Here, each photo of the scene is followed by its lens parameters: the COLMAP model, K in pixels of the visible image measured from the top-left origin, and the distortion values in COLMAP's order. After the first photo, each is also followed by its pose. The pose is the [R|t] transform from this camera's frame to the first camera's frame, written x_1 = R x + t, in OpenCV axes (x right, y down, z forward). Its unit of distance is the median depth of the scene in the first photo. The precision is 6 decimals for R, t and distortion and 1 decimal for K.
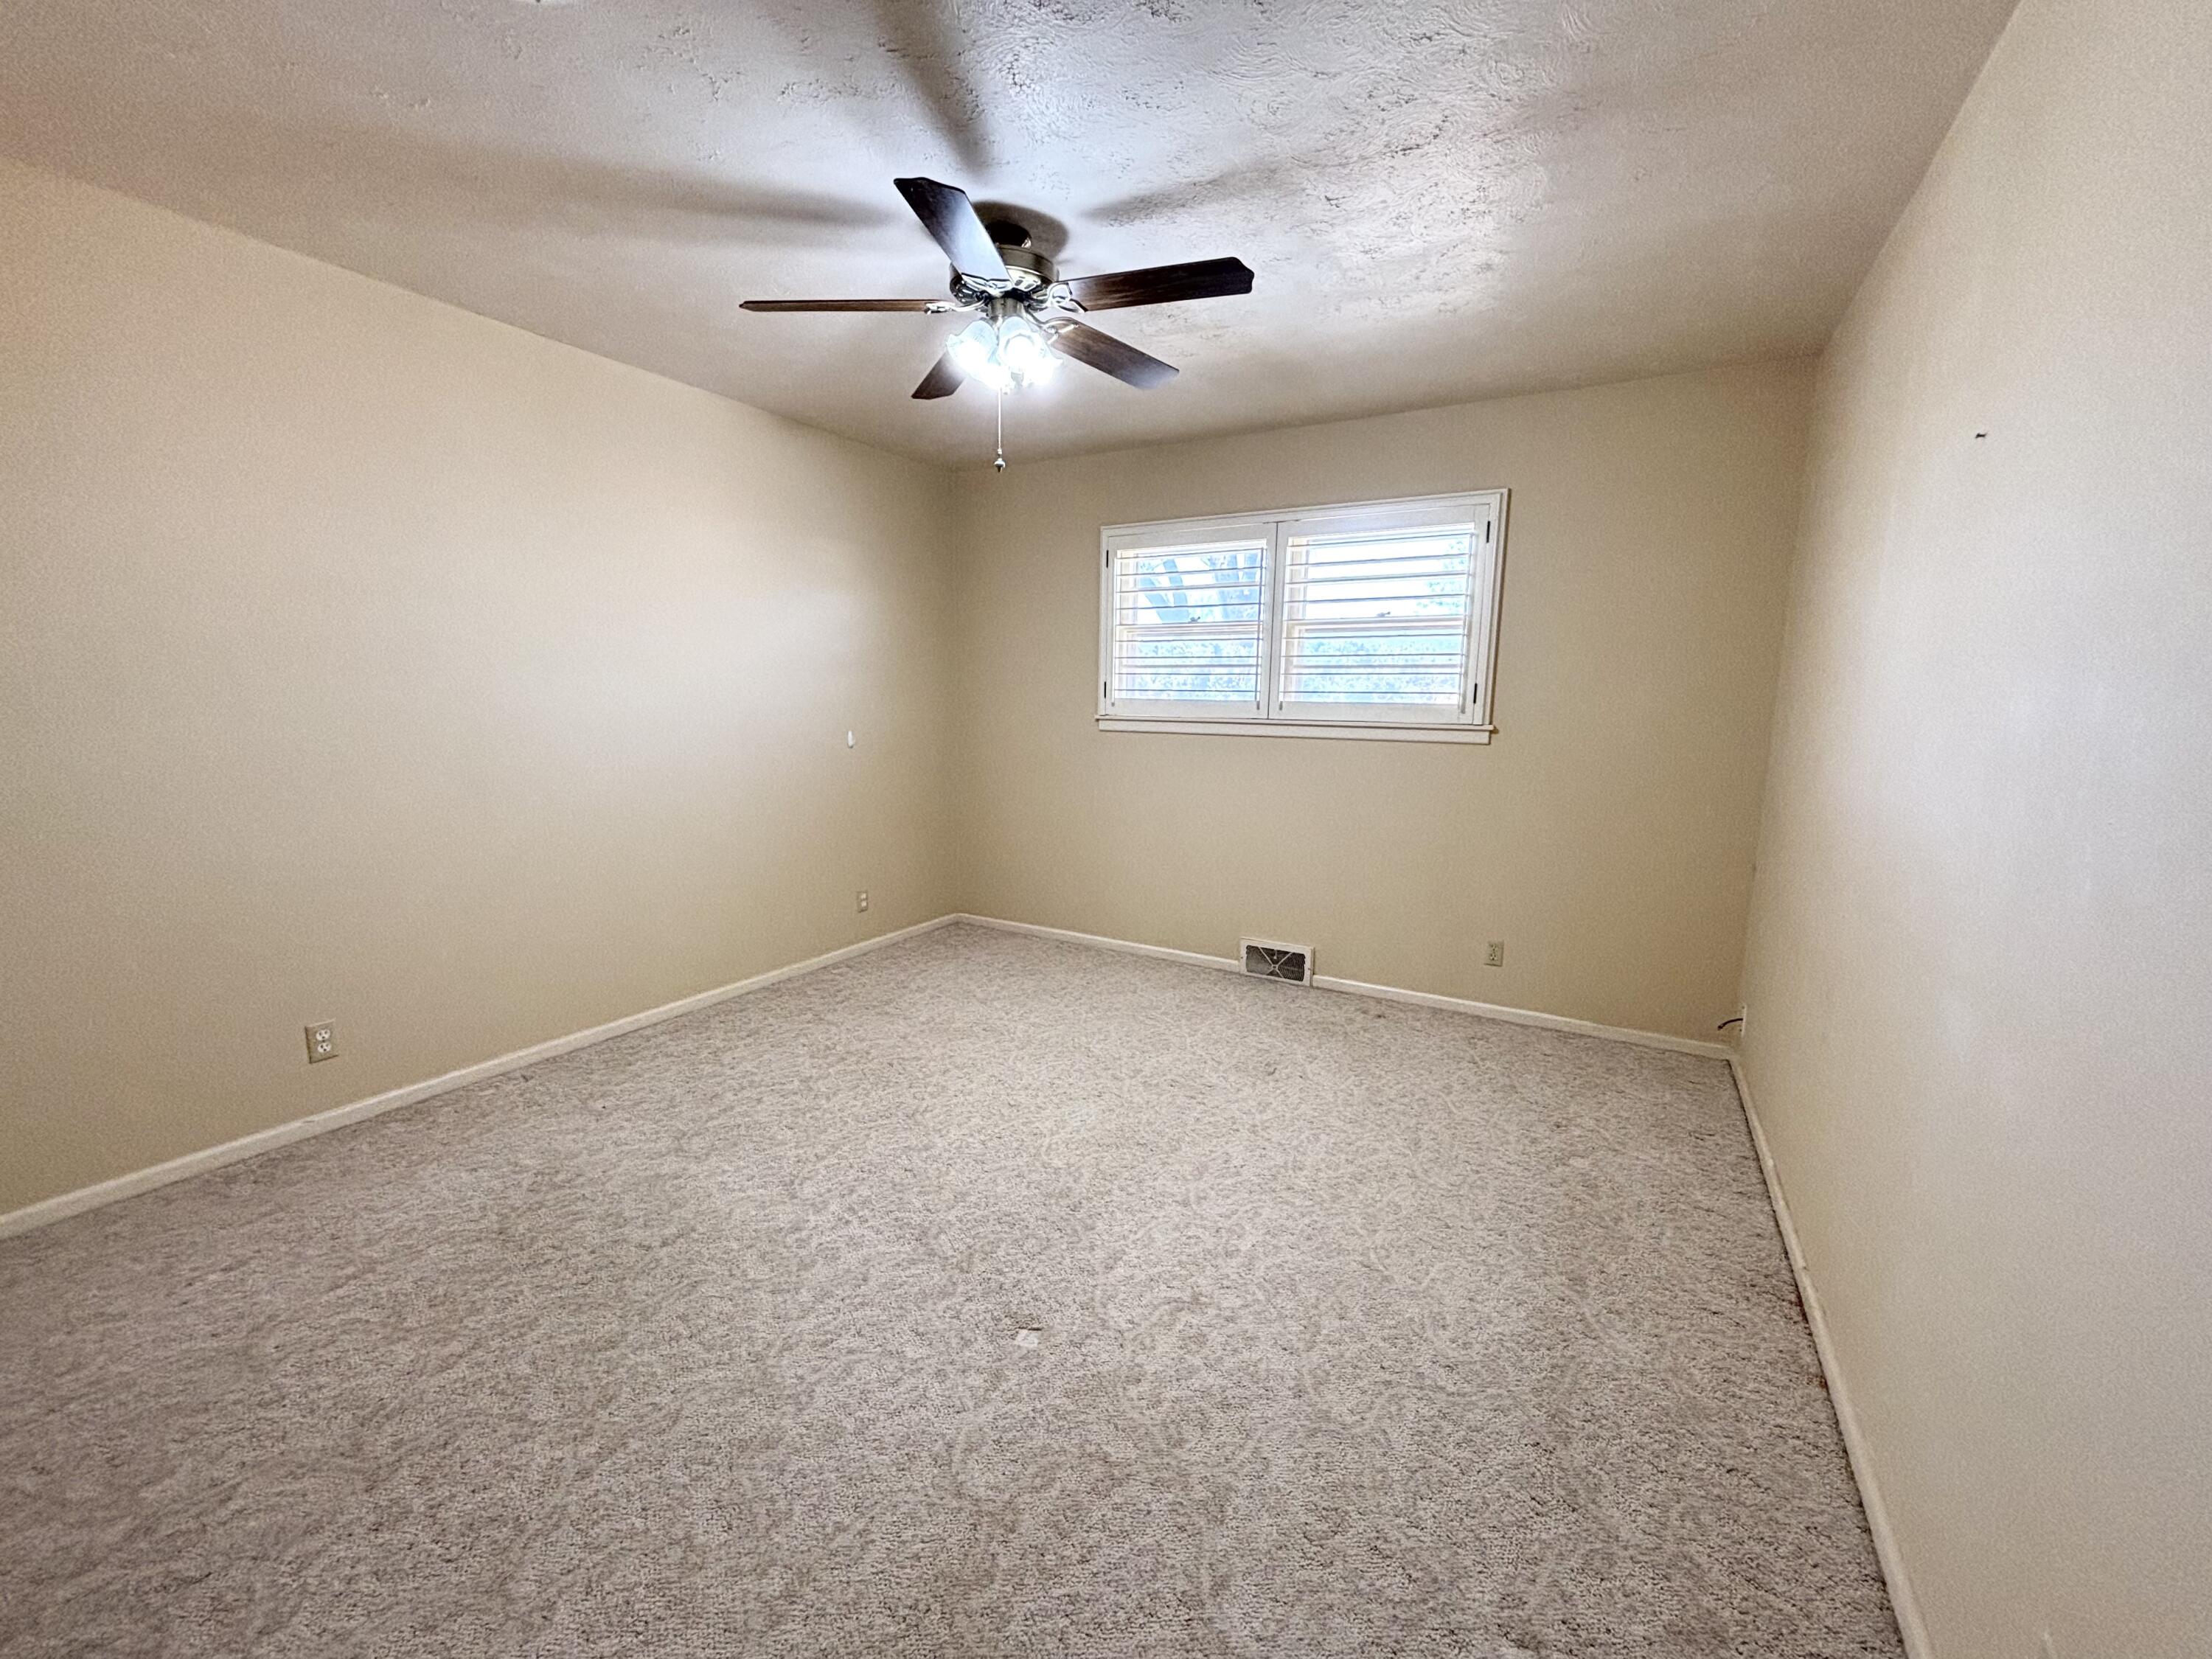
lens RADIAL K [[867.7, 0, 1106.0], [0, 867.7, 829.5], [0, 0, 1]] dist [0.001348, 0.000085]
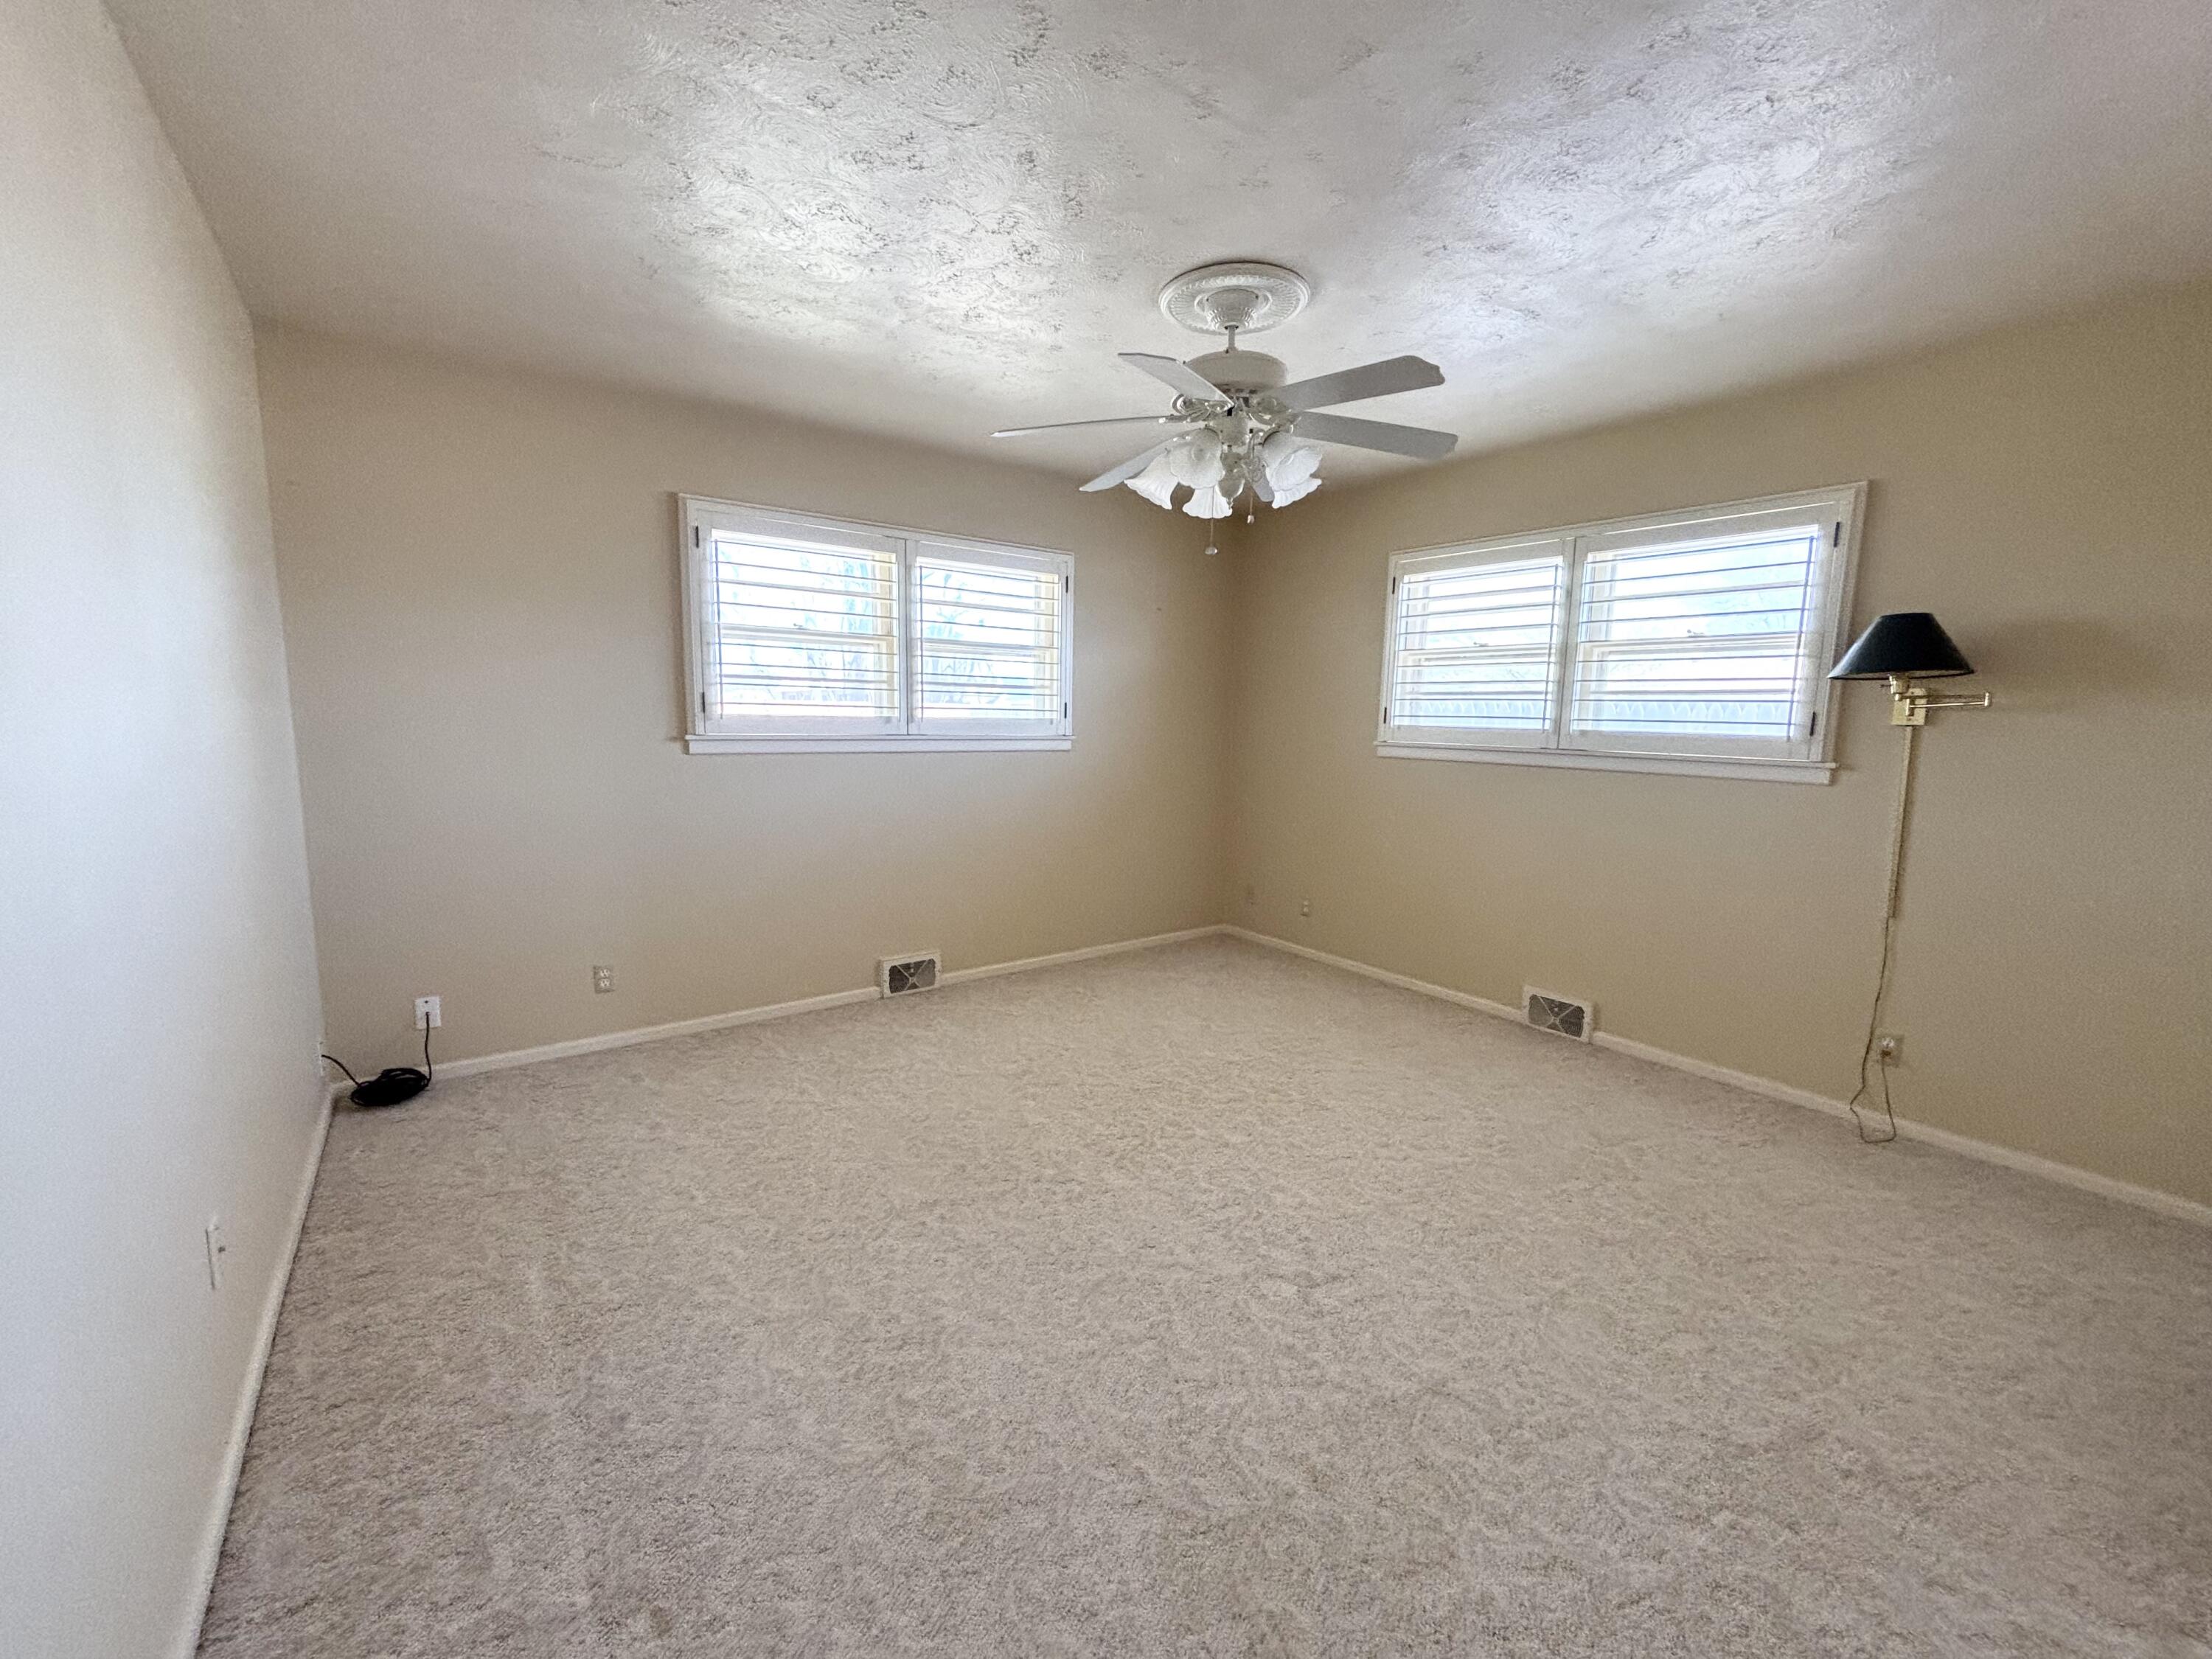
lens RADIAL K [[887.8, 0, 1106.0], [0, 887.8, 829.5], [0, 0, 1]] dist [-0.000771, -0.000089]
pose [[0.922179, 0.057652, -0.382442, 0.106073], [-0.069769, 0.997403, -0.017877, 0.008925], [0.380418, 0.043168, 0.923807, -0.051541]]
